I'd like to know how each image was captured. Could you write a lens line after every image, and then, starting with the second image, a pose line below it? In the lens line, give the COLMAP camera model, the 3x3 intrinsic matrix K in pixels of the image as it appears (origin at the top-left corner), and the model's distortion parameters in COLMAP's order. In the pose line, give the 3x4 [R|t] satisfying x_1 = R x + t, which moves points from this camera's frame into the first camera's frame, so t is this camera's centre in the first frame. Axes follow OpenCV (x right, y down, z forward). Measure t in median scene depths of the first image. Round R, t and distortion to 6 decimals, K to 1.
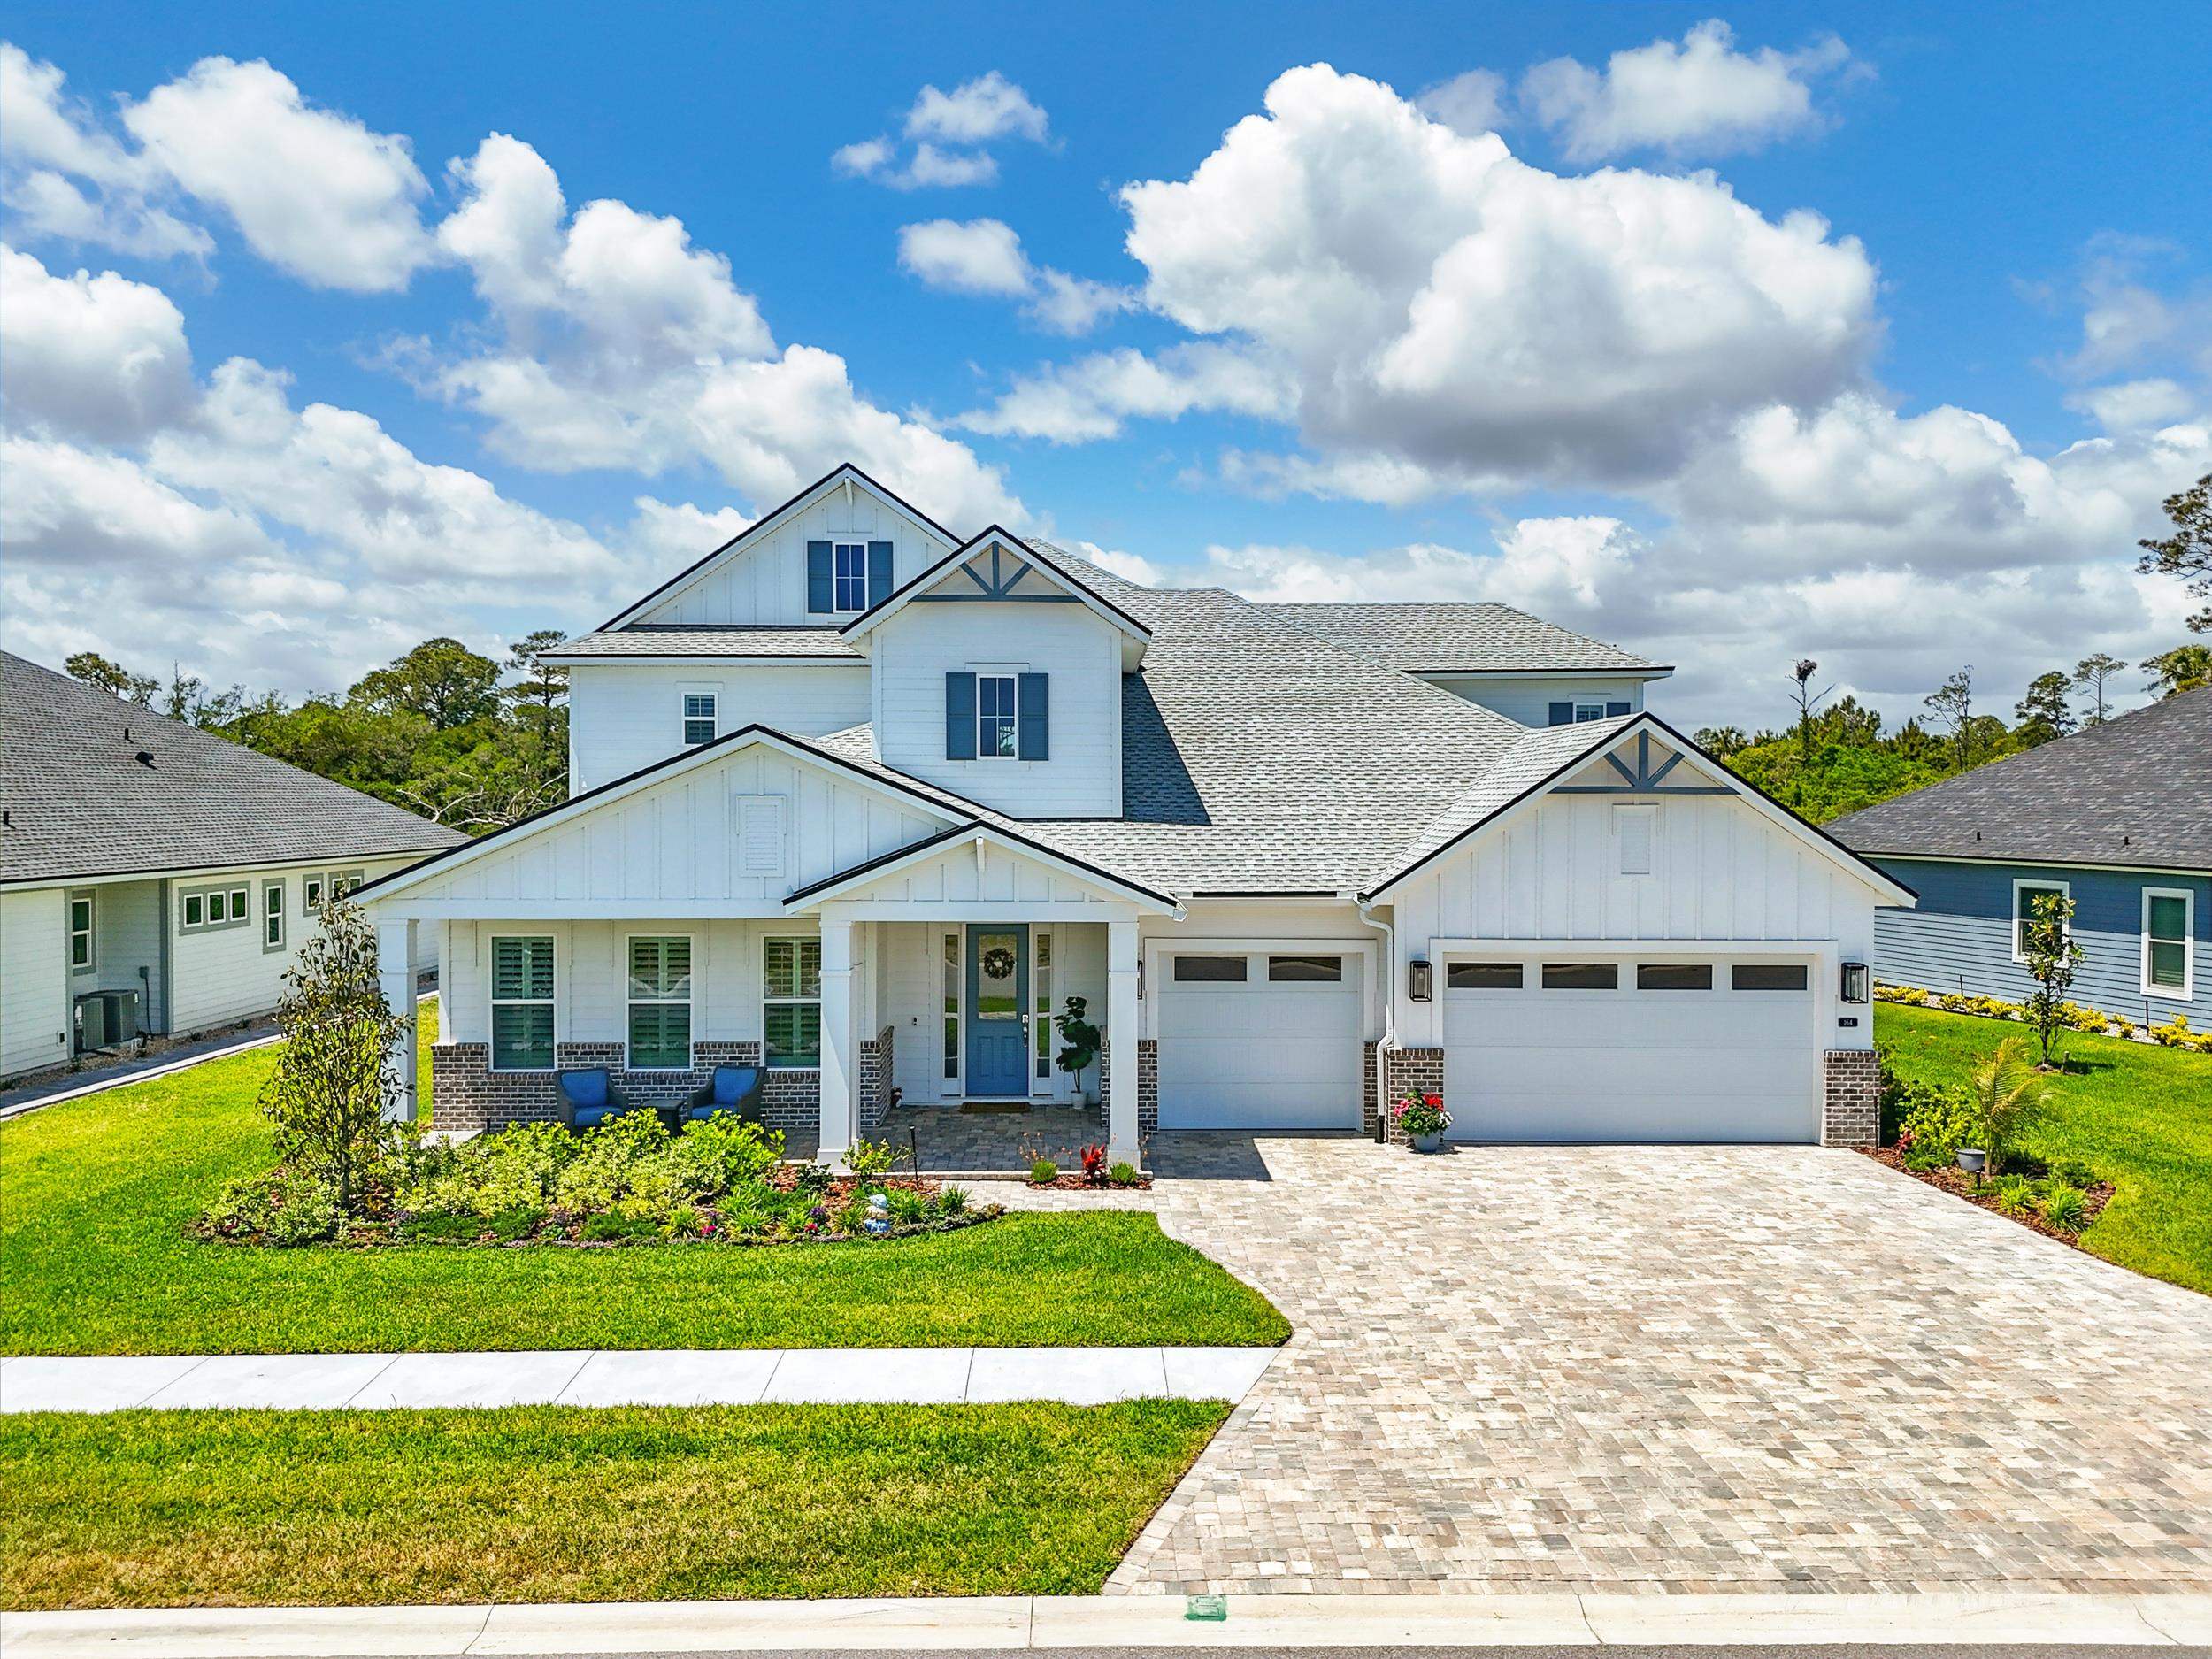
lens RADIAL K [[1652.3, 0, 1103.4], [0, 1652.3, 838.4], [0, 0, 1]] dist [0.050346, -0.043287]
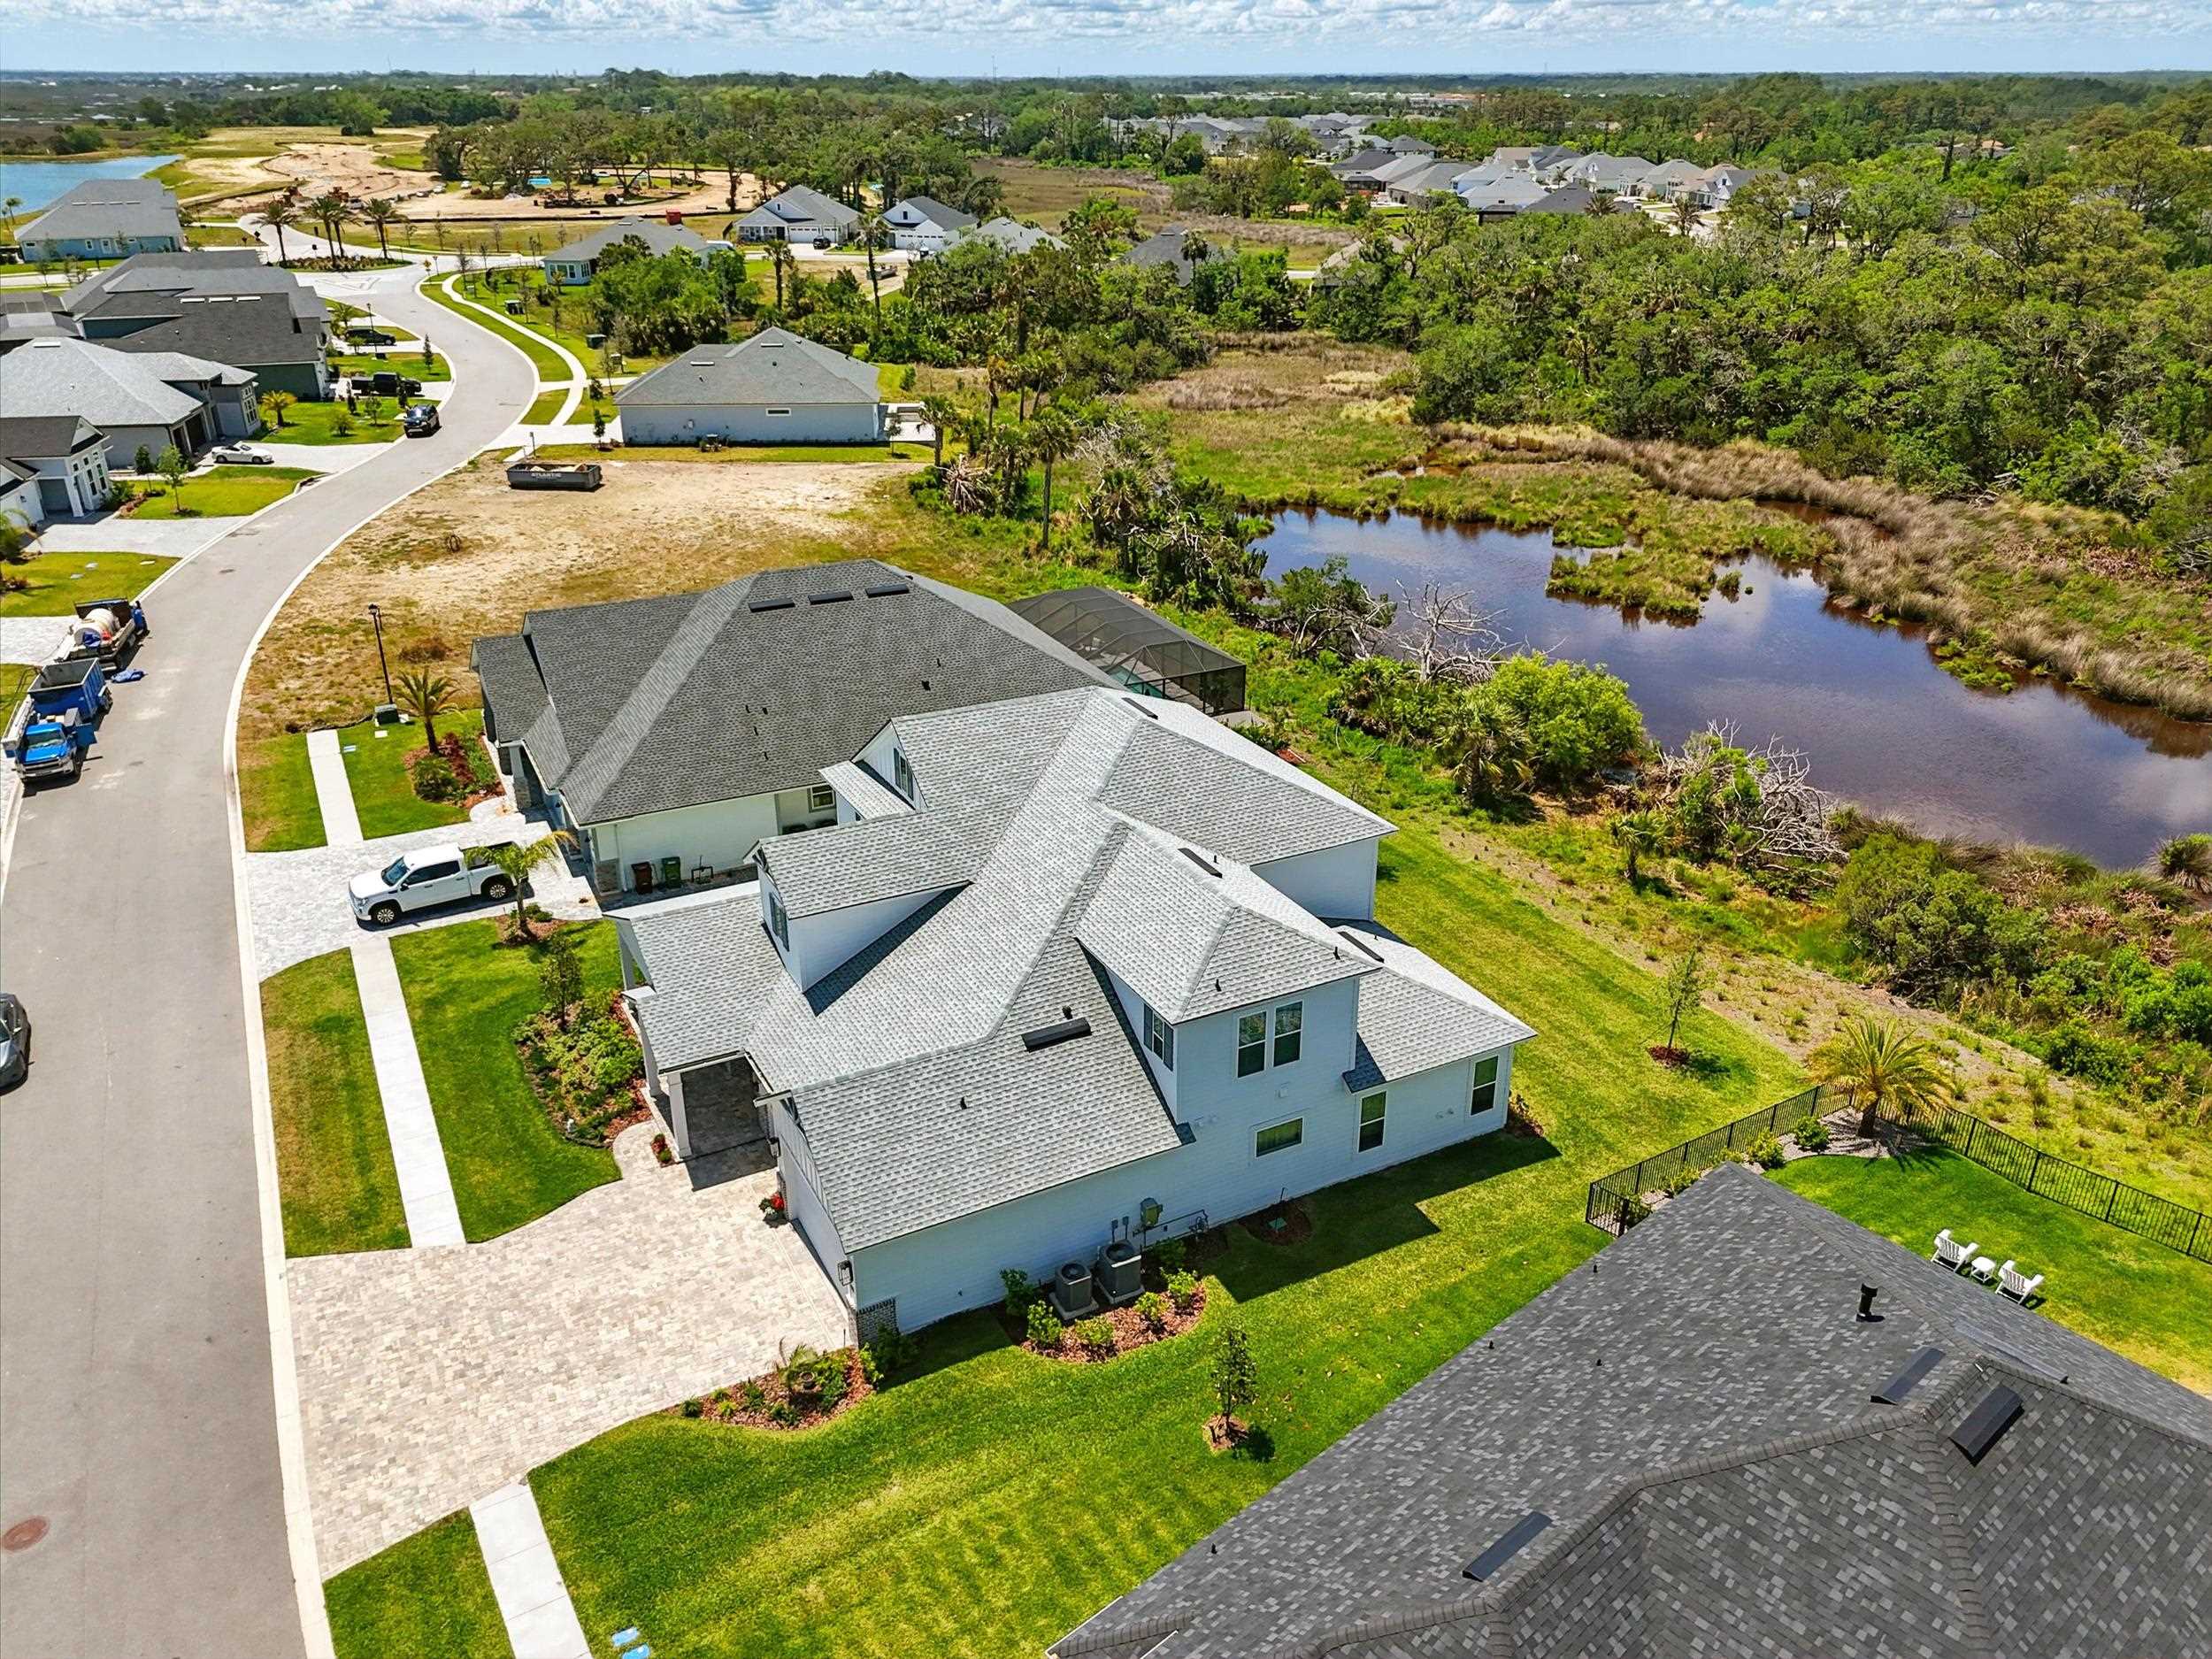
lens RADIAL K [[1606.3, 0, 1102.4], [0, 1606.3, 828.1], [0, 0, 1]] dist [-0.000950, -0.007187]
pose [[0.450235, 0.370355, -0.812481, 2.906272], [-0.019613, 0.913807, 0.405674, -1.714557], [0.892695, -0.166713, 0.418692, 0.960138]]
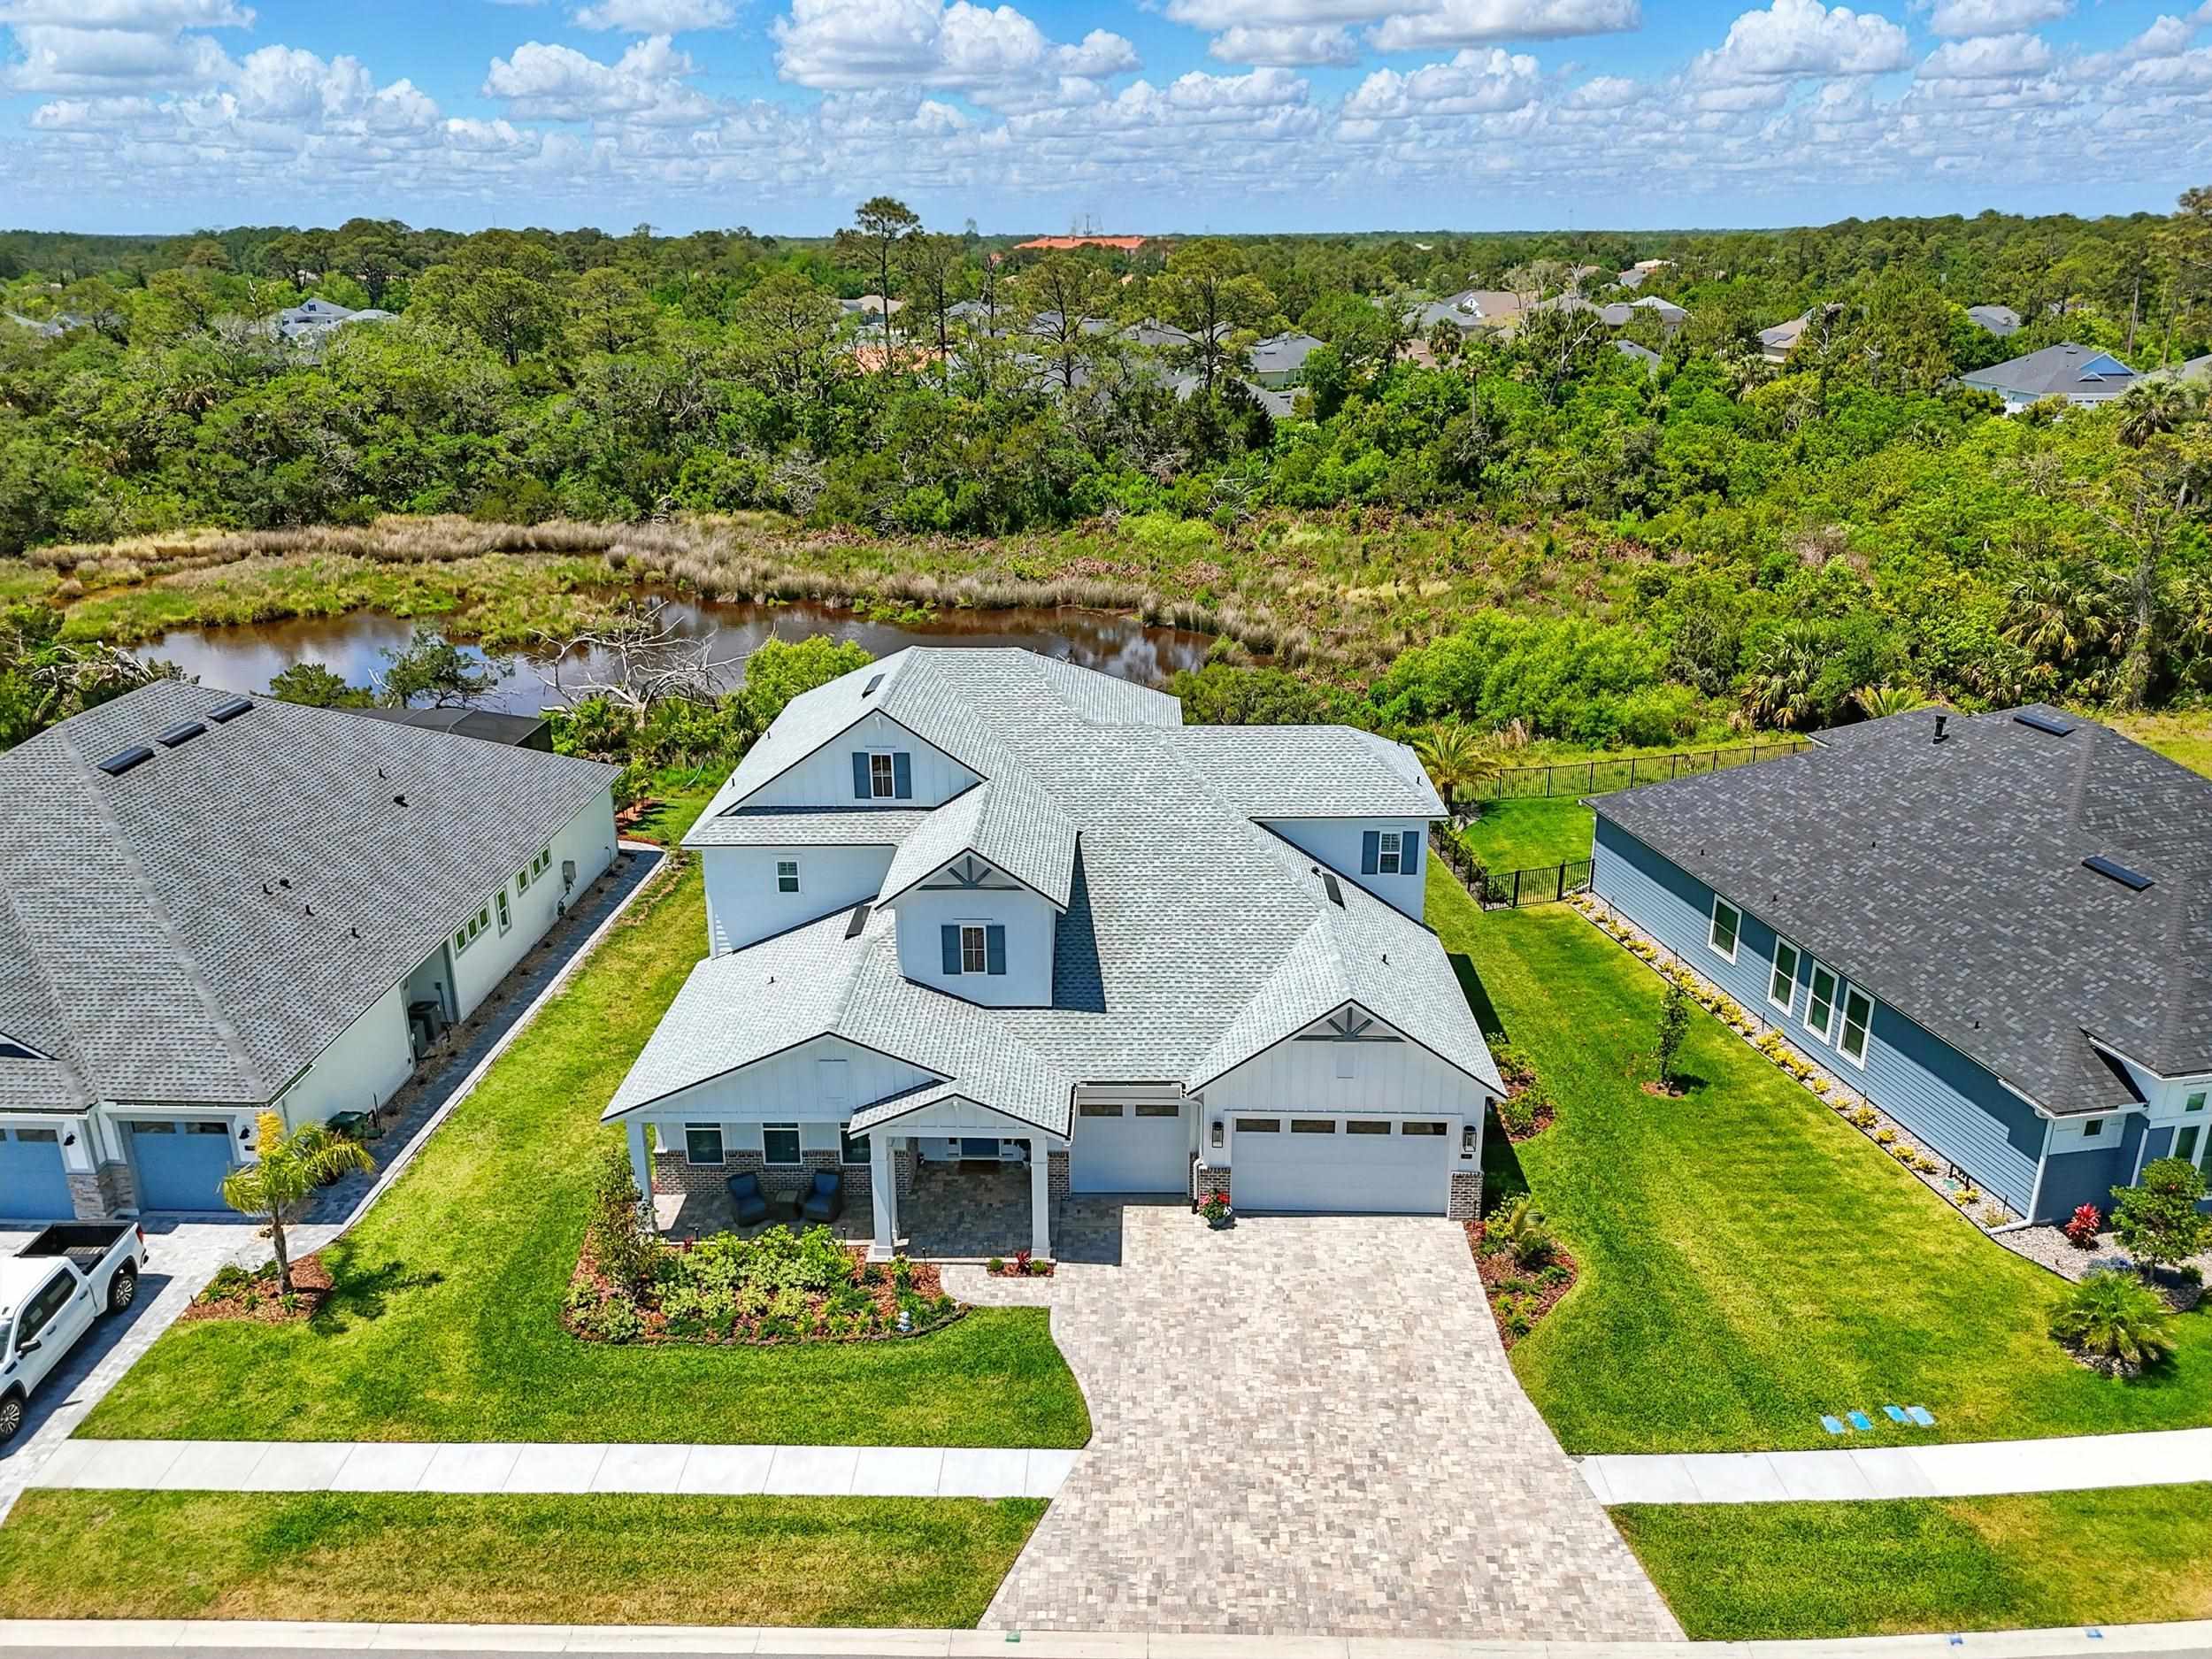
lens RADIAL K [[1656.5, 0, 1109.6], [0, 1656.5, 825.2], [0, 0, 1]] dist [0.024758, -0.001318]
pose [[0.999273, 0.009134, -0.037017, 0.222499], [0.002700, 0.951493, 0.307659, -1.199249], [0.038032, -0.307535, 0.950776, -0.872645]]
